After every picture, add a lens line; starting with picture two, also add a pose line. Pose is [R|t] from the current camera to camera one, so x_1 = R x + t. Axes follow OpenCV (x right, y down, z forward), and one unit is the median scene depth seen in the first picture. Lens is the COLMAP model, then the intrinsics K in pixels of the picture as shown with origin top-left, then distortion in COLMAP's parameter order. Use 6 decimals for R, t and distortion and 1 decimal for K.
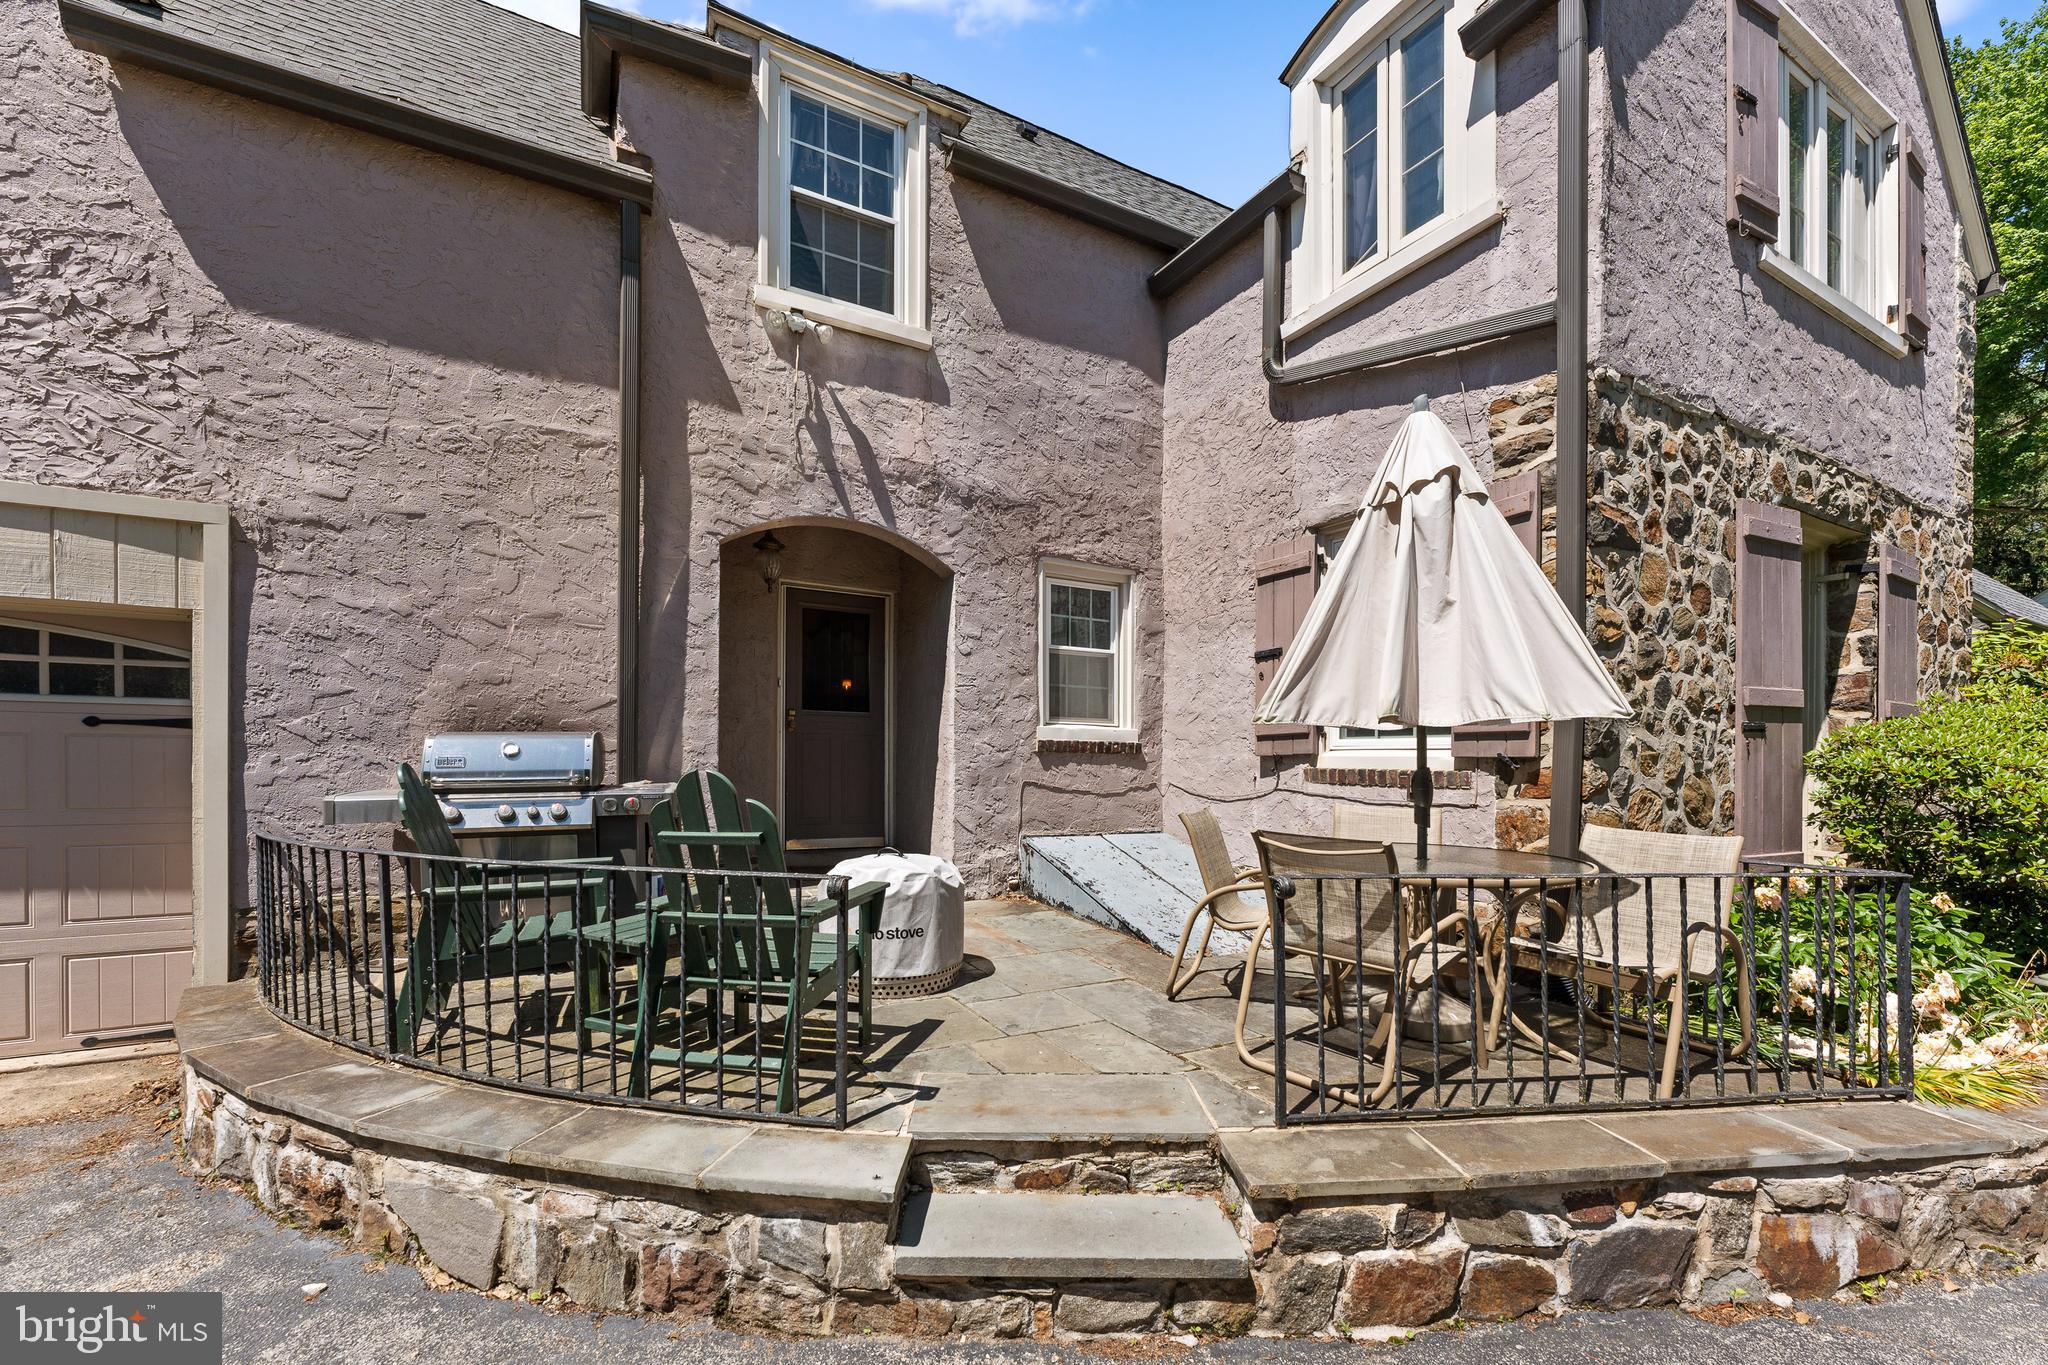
lens RADIAL K [[840.4, 0, 1027.3], [0, 840.4, 771.2], [0, 0, 1]] dist [0.000182, 0.000517]
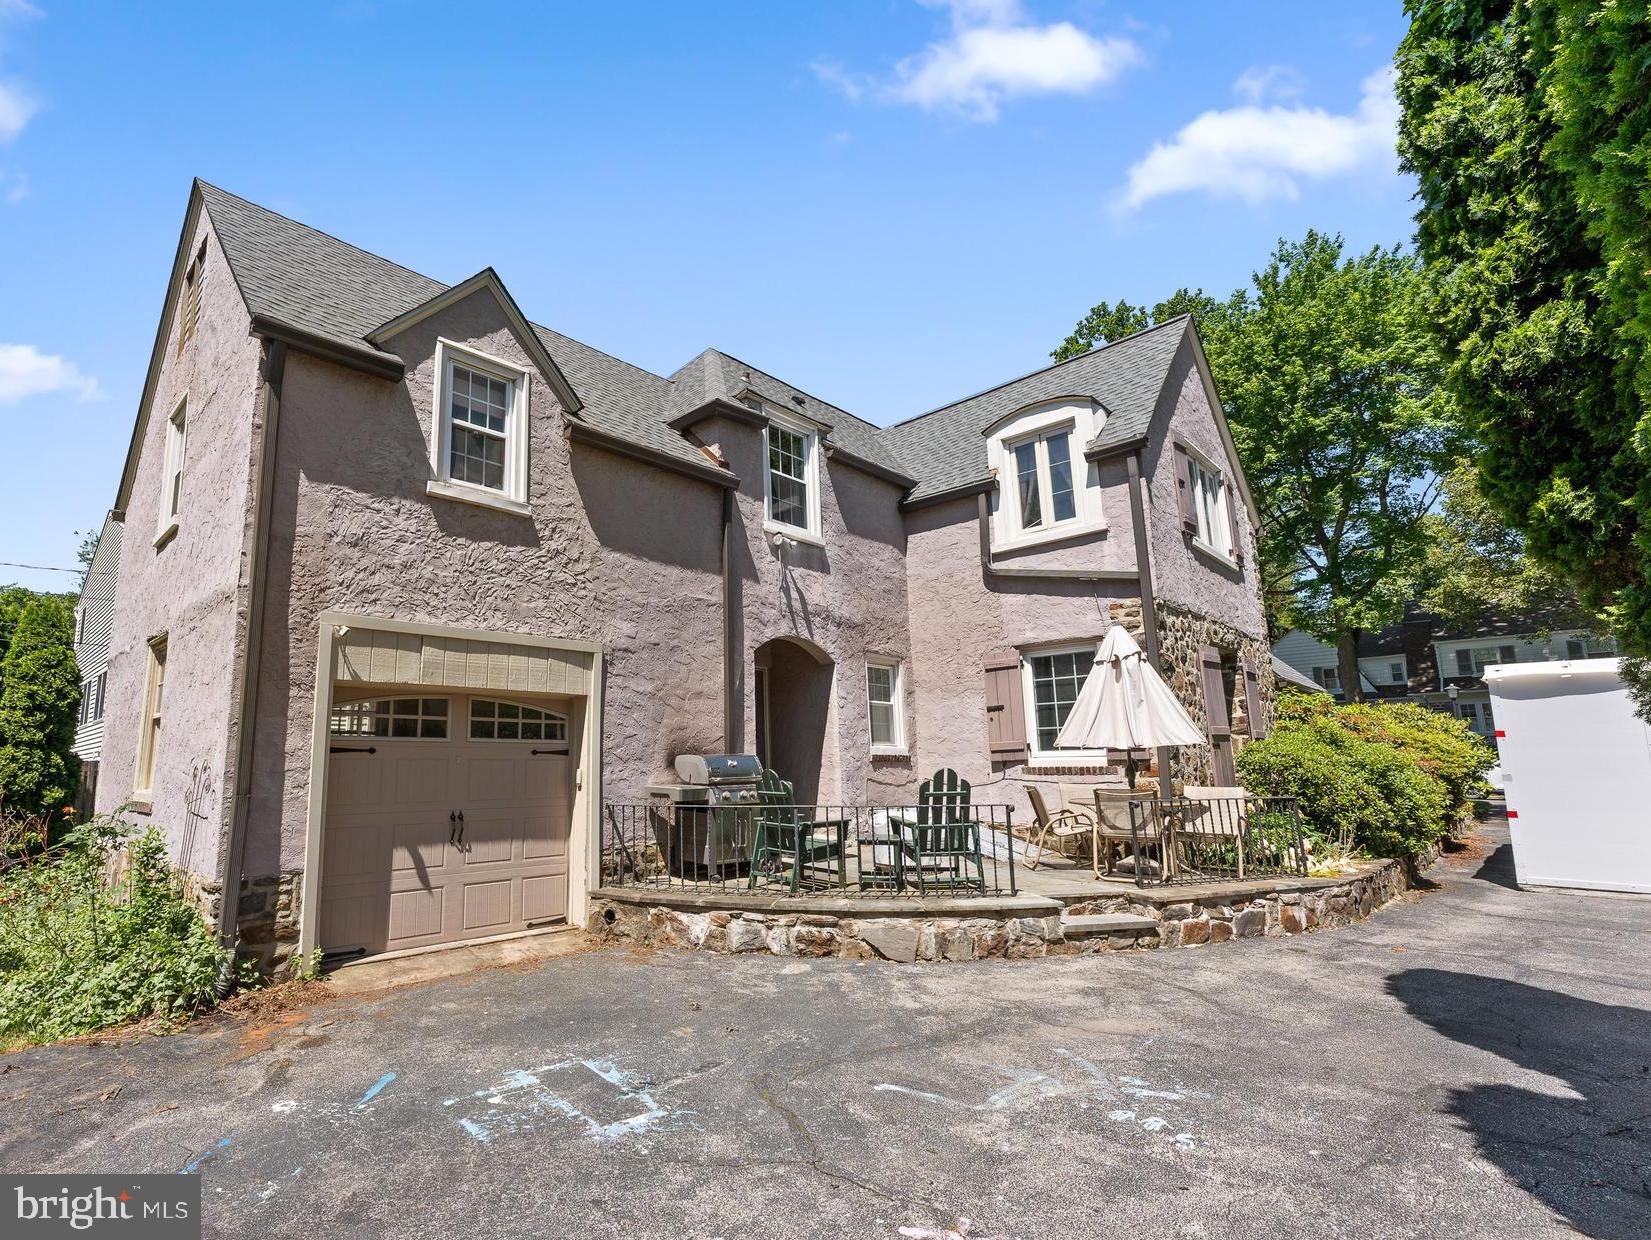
lens RADIAL K [[824.7, 0, 682.9], [0, 824.7, 643.4], [0, 0, 1]] dist [0.000134, 0.001225]
pose [[0.968674, 0.018349, 0.247655, -1.001672], [0.023312, 0.986144, -0.164248, 0.010336], [-0.247237, 0.164876, 0.954824, -0.749157]]
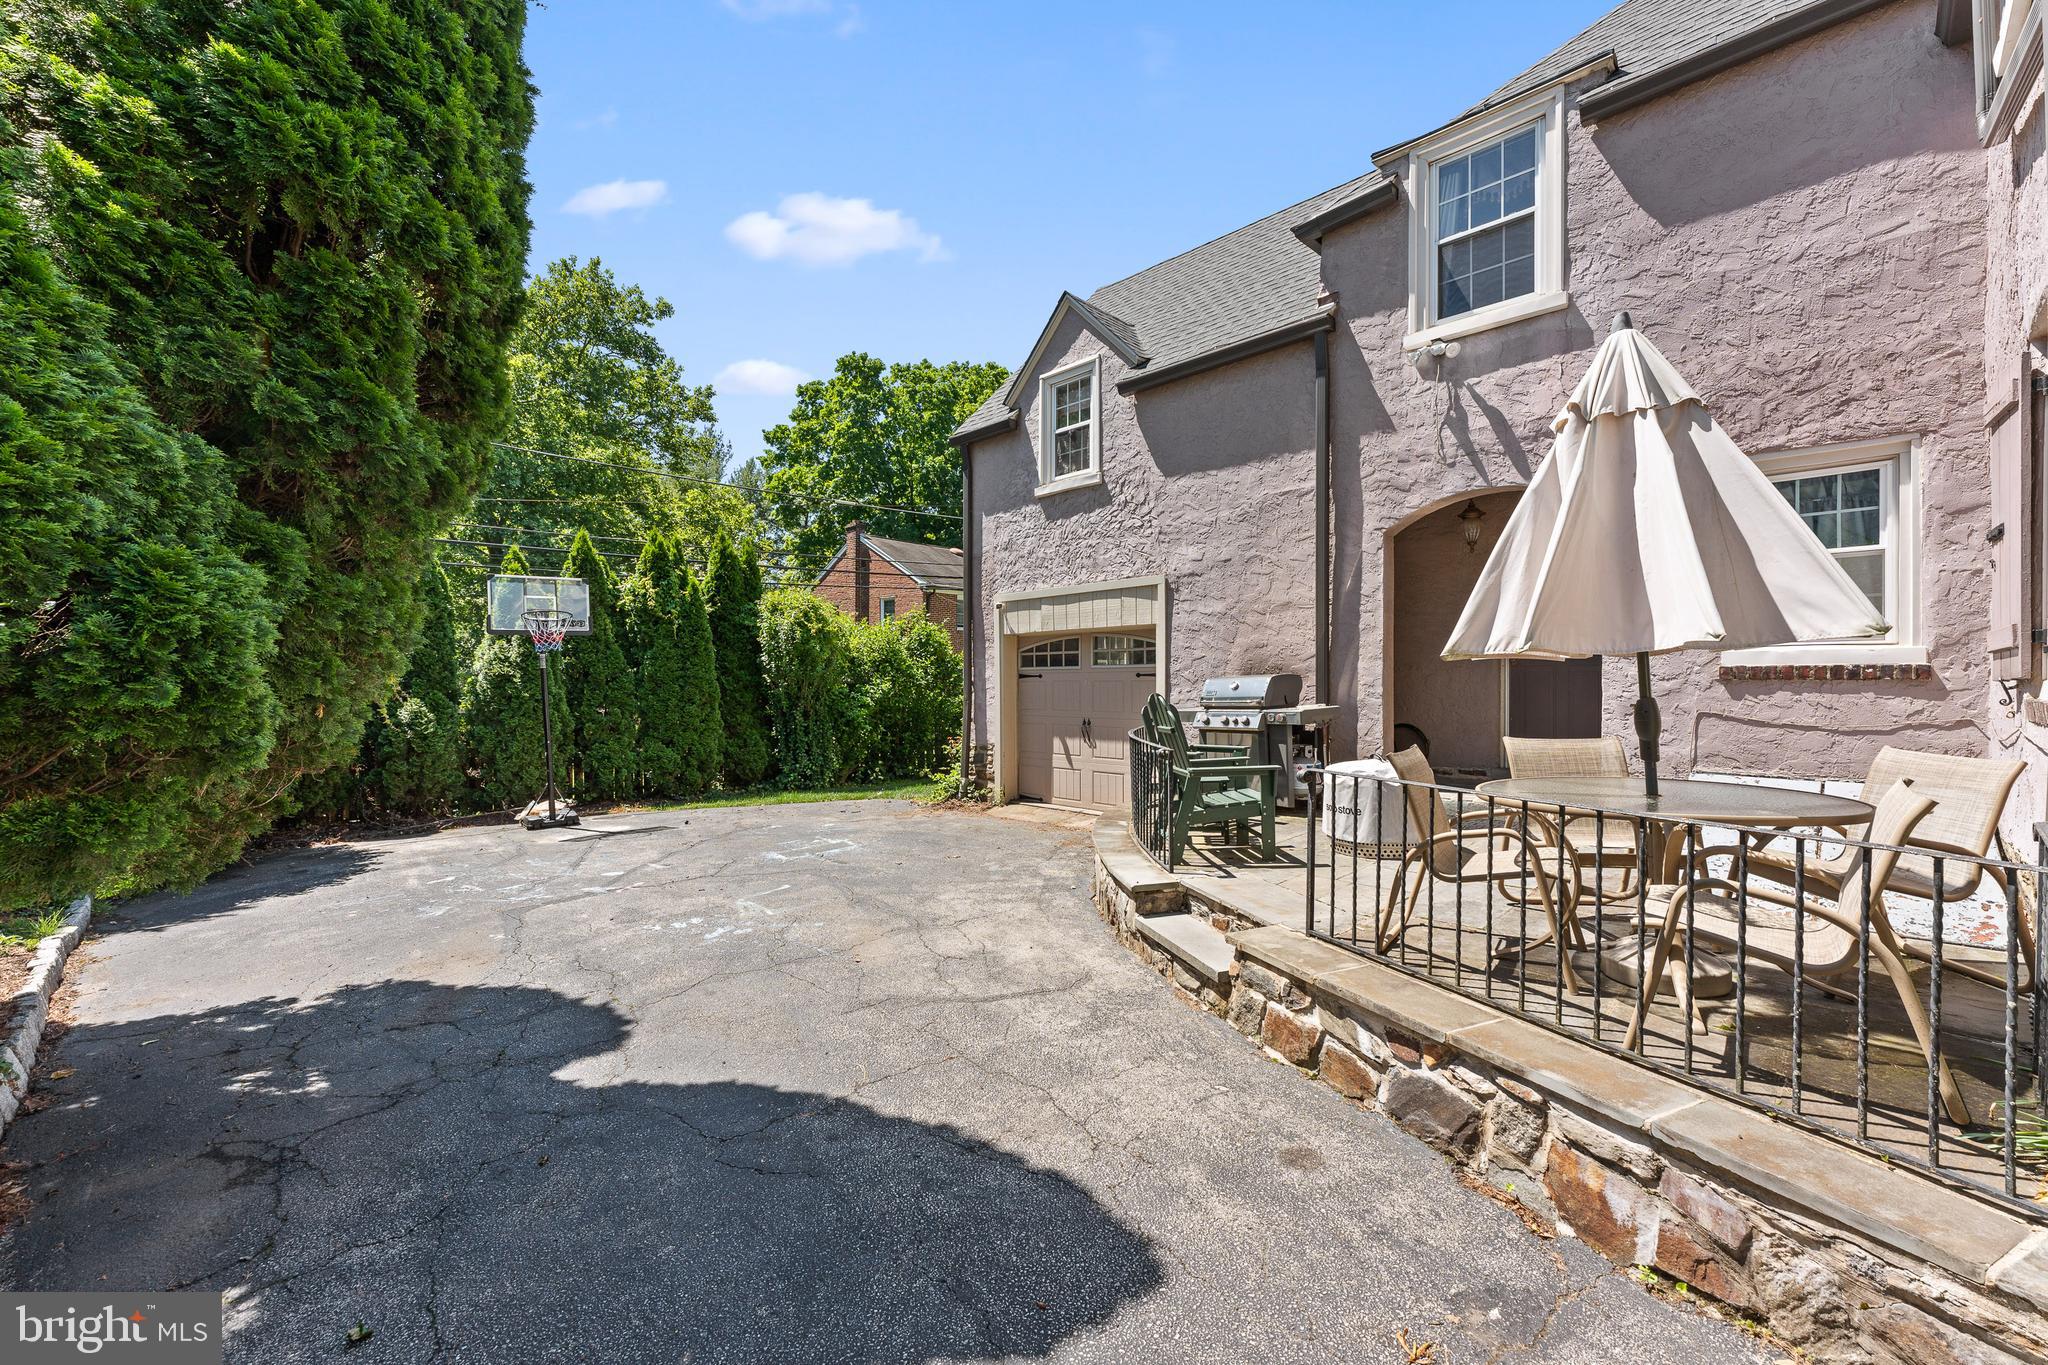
lens RADIAL K [[844.6, 0, 1025.2], [0, 844.6, 695.1], [0, 0, 1]] dist [0.000806, -0.000040]
pose [[0.272438, 0.002347, -0.962171, 0.836298], [-0.005849, 0.999983, 0.000783, -0.003219], [0.962156, 0.005415, 0.272447, 0.050741]]
